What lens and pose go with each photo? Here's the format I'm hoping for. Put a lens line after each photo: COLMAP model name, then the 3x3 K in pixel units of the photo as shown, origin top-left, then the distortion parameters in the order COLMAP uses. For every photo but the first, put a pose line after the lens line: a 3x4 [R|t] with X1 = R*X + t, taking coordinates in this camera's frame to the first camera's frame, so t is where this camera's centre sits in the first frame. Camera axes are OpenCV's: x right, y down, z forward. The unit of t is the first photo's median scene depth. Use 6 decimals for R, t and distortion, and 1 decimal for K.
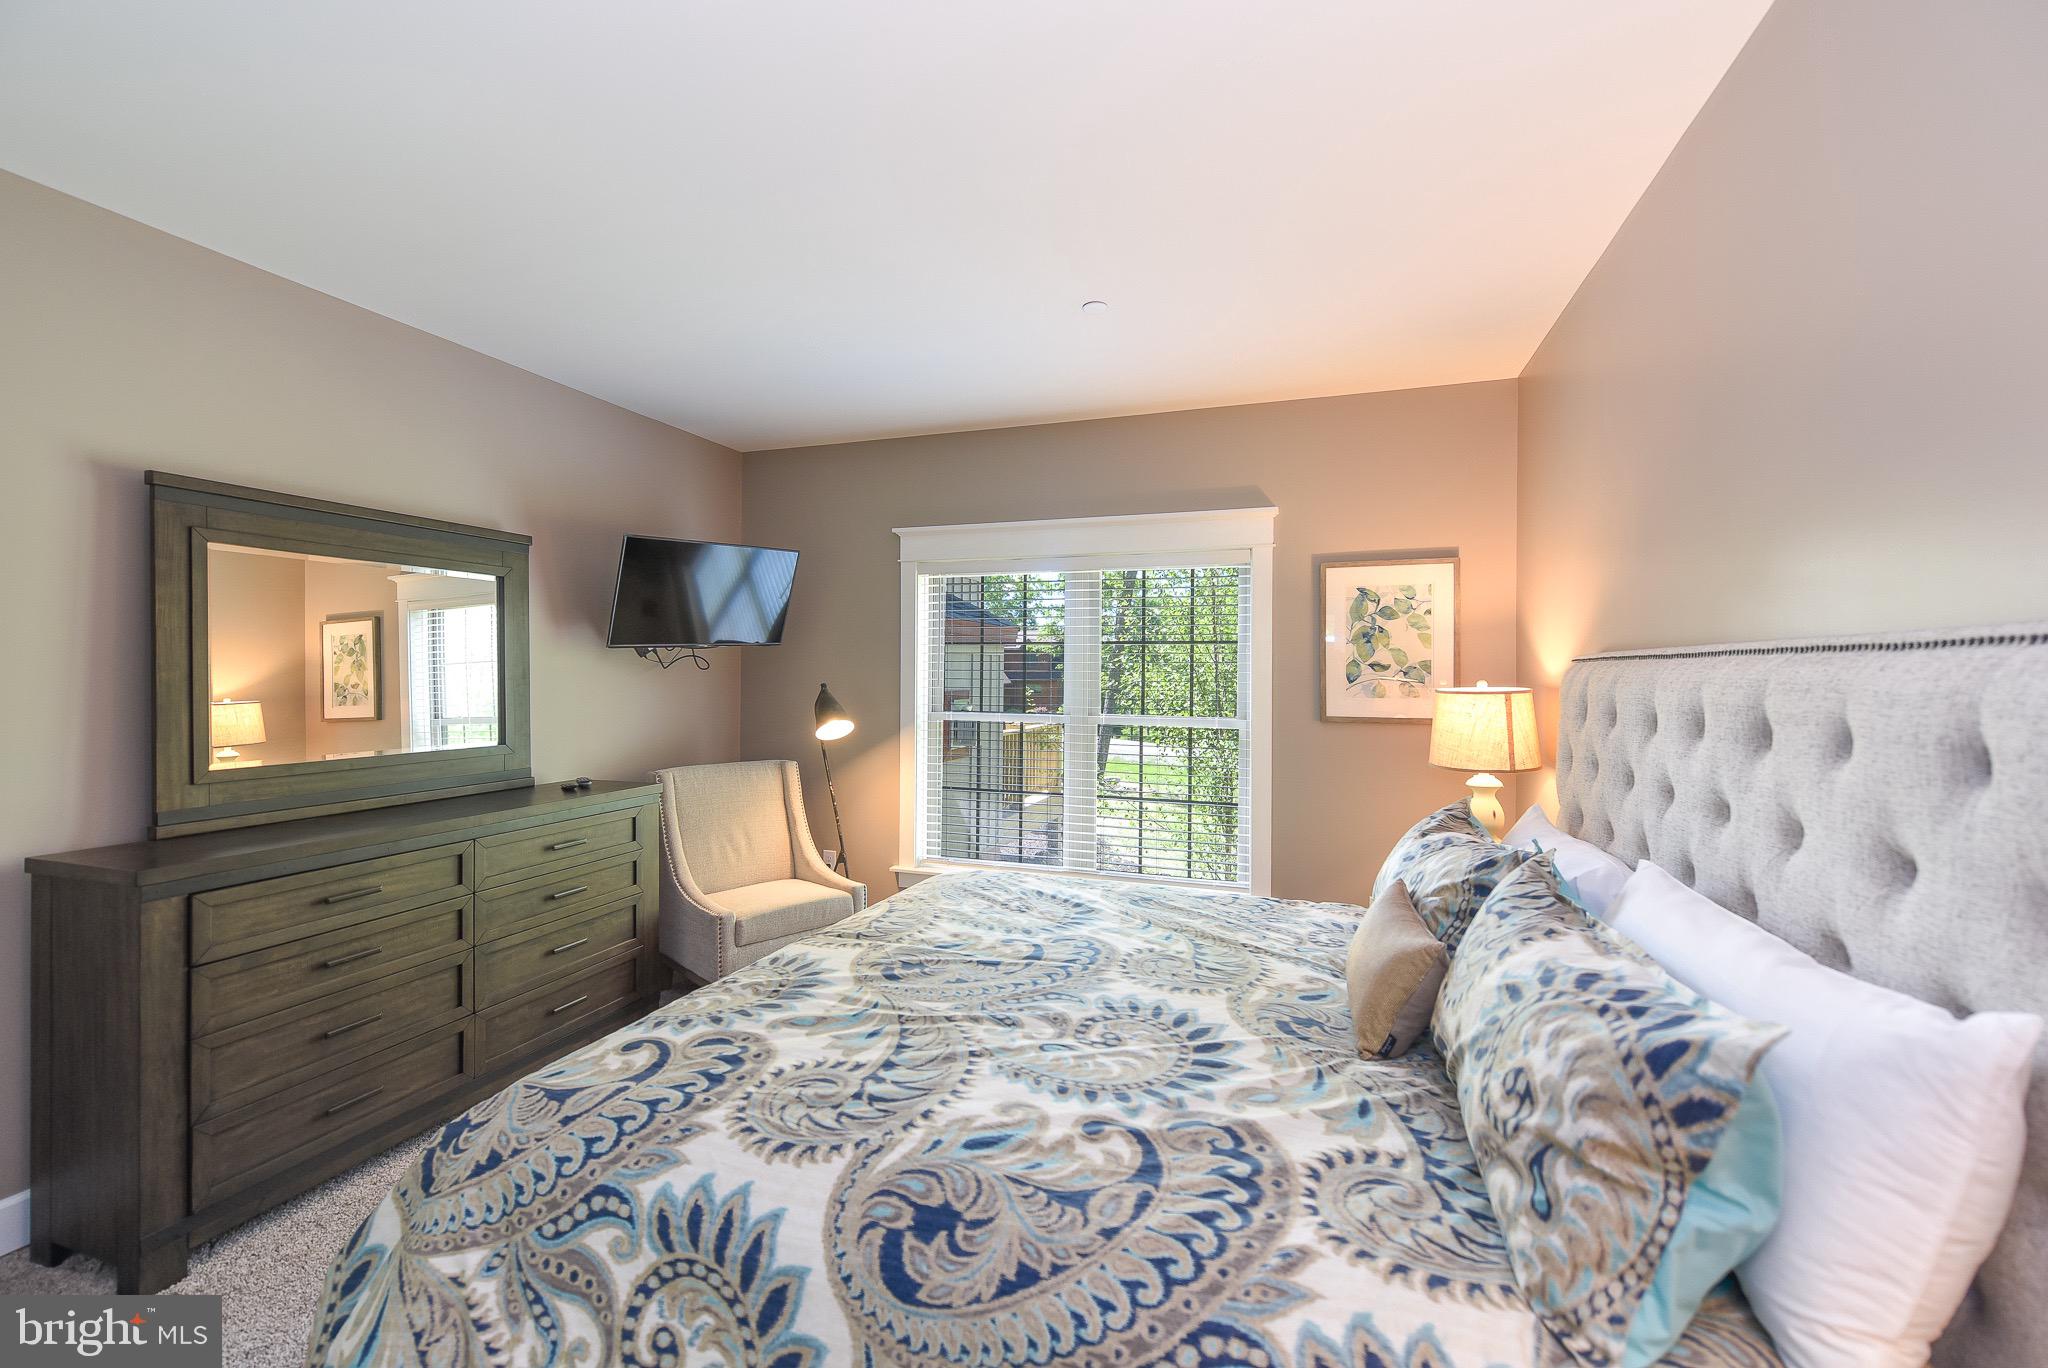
lens RADIAL K [[818.5, 0, 1009.1], [0, 818.5, 673.5], [0, 0, 1]] dist [0.002117, 0.000028]
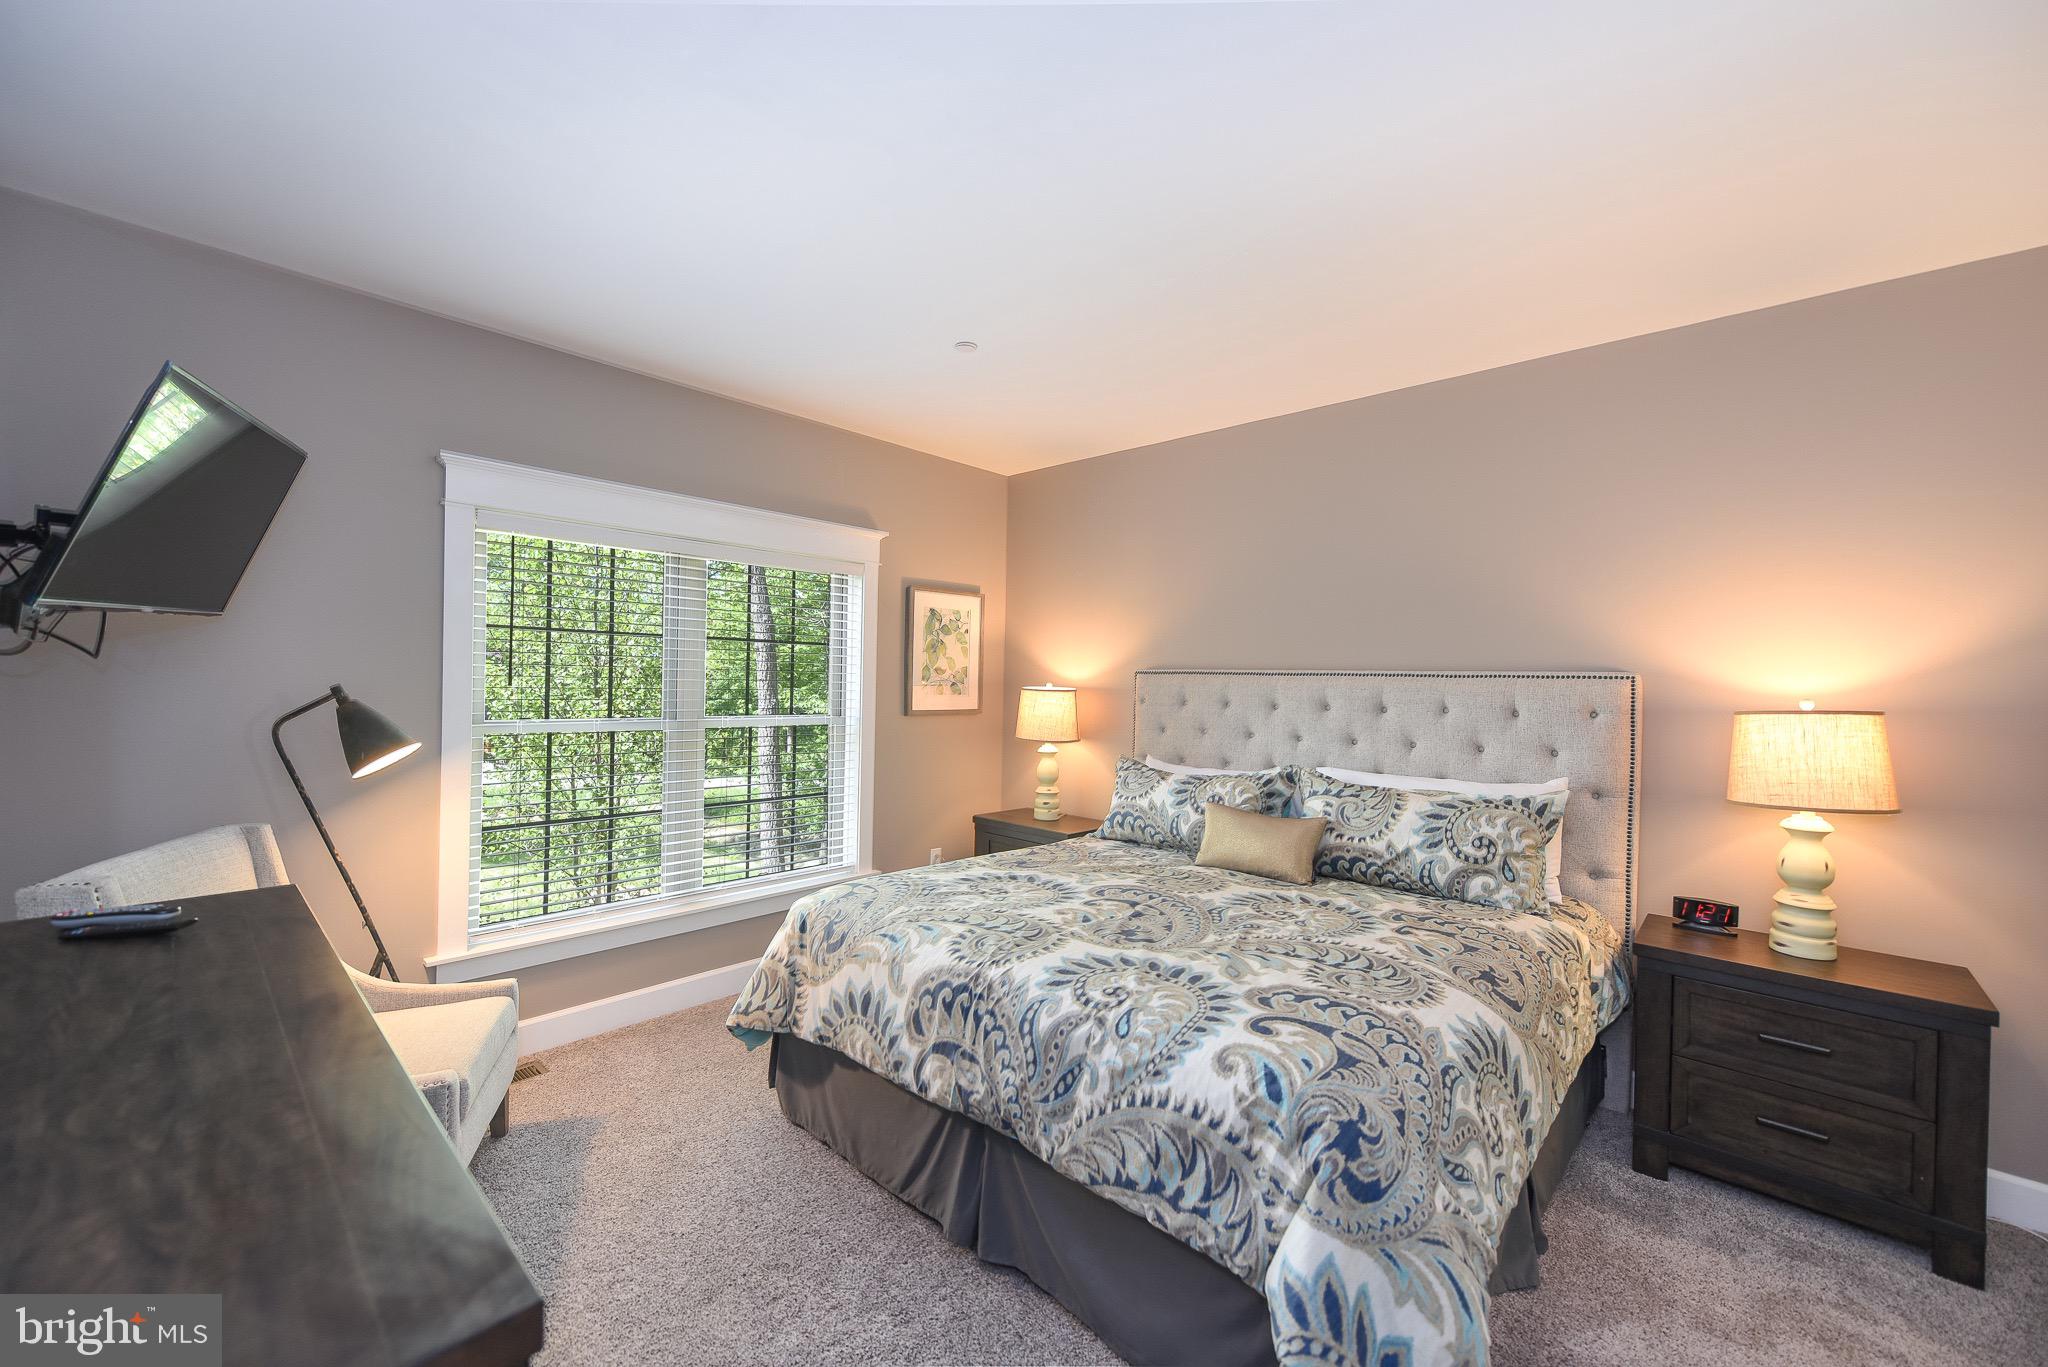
lens RADIAL K [[801.1, 0, 1019.0], [0, 801.1, 683.7], [0, 0, 1]] dist [0.005555, -0.001105]
pose [[0.415106, -0.002273, 0.909770, -1.456359], [-0.016174, 0.999820, 0.009878, -0.005573], [-0.909629, -0.018815, 0.414995, 0.808627]]
